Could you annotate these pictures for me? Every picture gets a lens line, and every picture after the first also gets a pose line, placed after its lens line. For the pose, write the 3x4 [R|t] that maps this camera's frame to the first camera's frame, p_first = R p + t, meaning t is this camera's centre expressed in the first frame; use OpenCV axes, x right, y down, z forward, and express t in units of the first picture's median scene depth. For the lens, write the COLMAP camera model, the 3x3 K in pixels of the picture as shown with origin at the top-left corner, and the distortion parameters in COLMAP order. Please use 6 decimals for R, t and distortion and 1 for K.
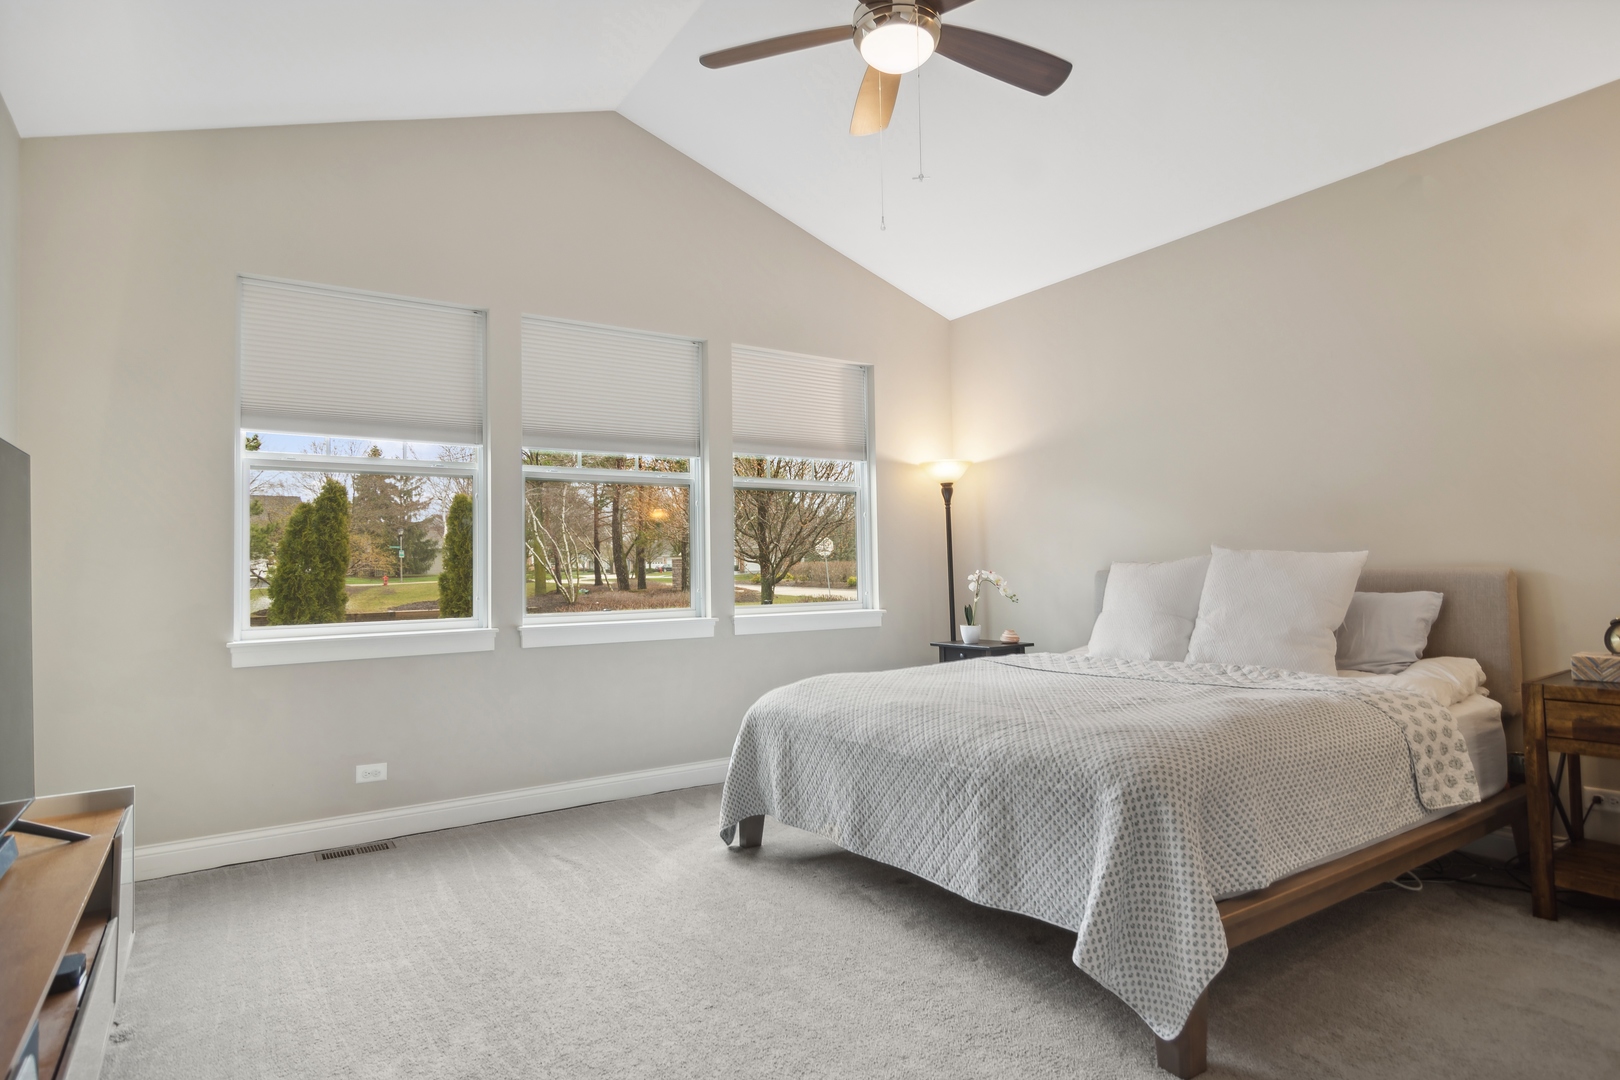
lens RADIAL K [[911.6, 0, 810.0], [0, 911.6, 540.0], [0, 0, 1]] dist [0.016390, -0.000178]
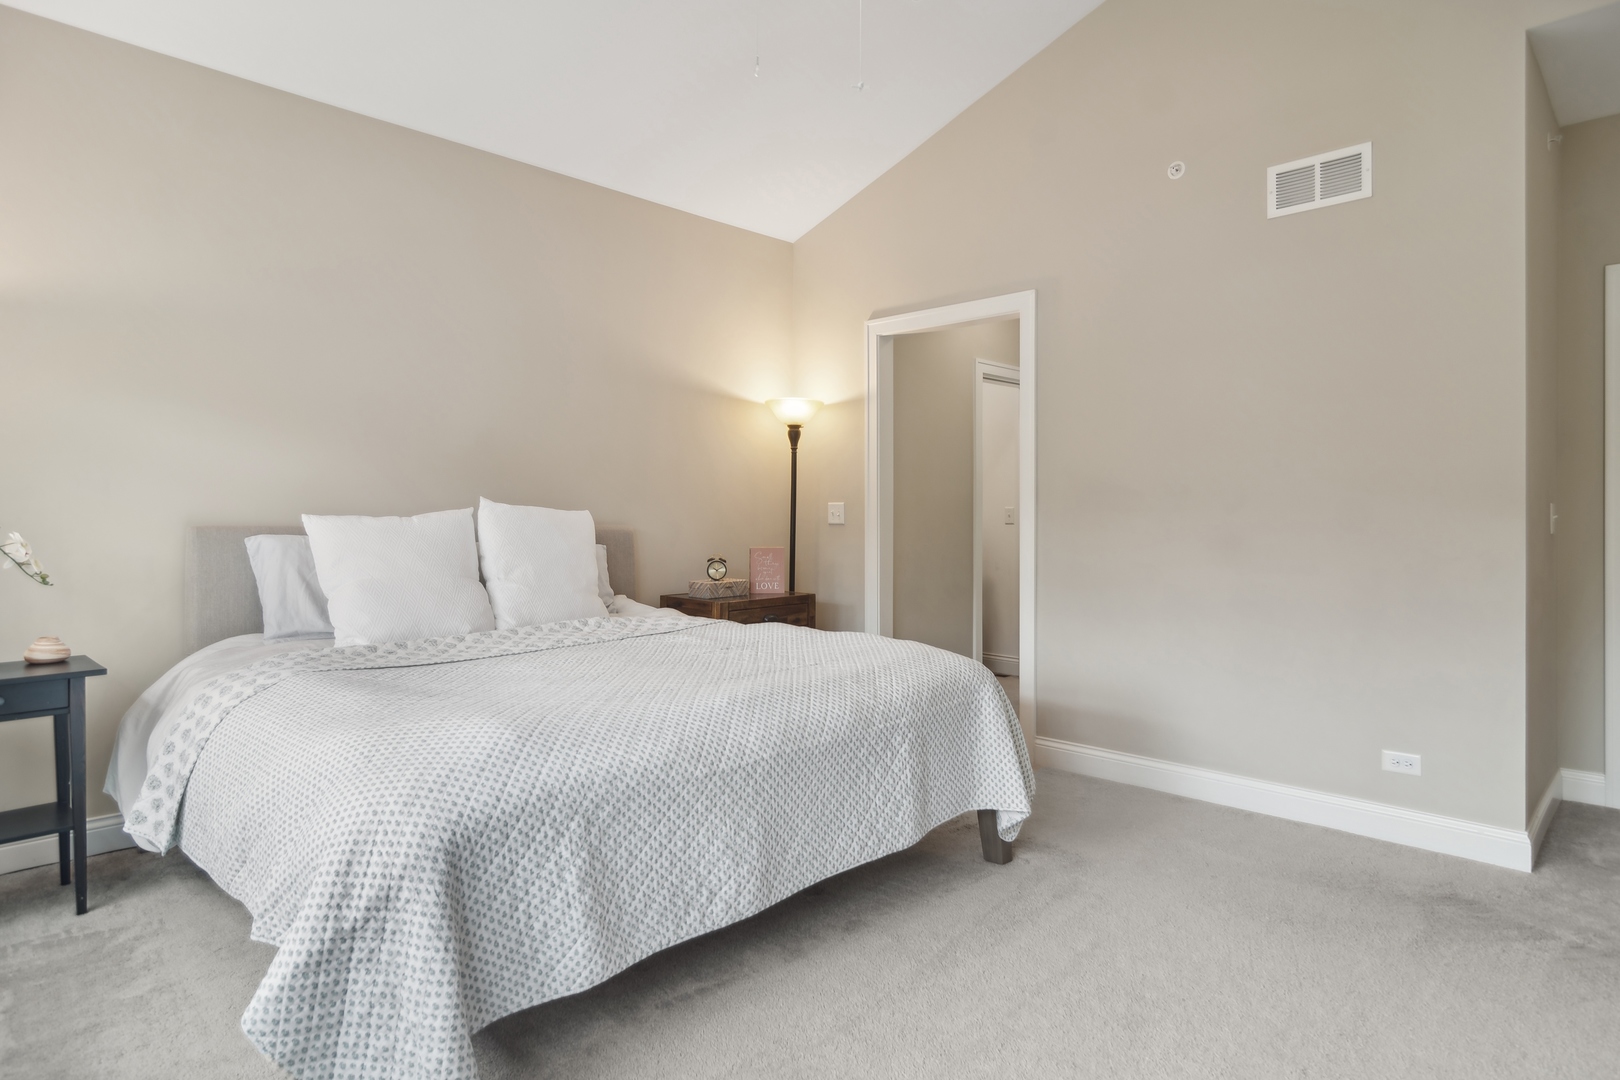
lens RADIAL K [[911.6, 0, 810.0], [0, 911.6, 540.0], [0, 0, 1]] dist [0.016390, -0.000178]
pose [[-0.180834, -0.012627, 0.983433, -0.710459], [-0.006539, 0.999911, 0.011636, 0.037538], [-0.983492, -0.004327, -0.180901, 1.149377]]
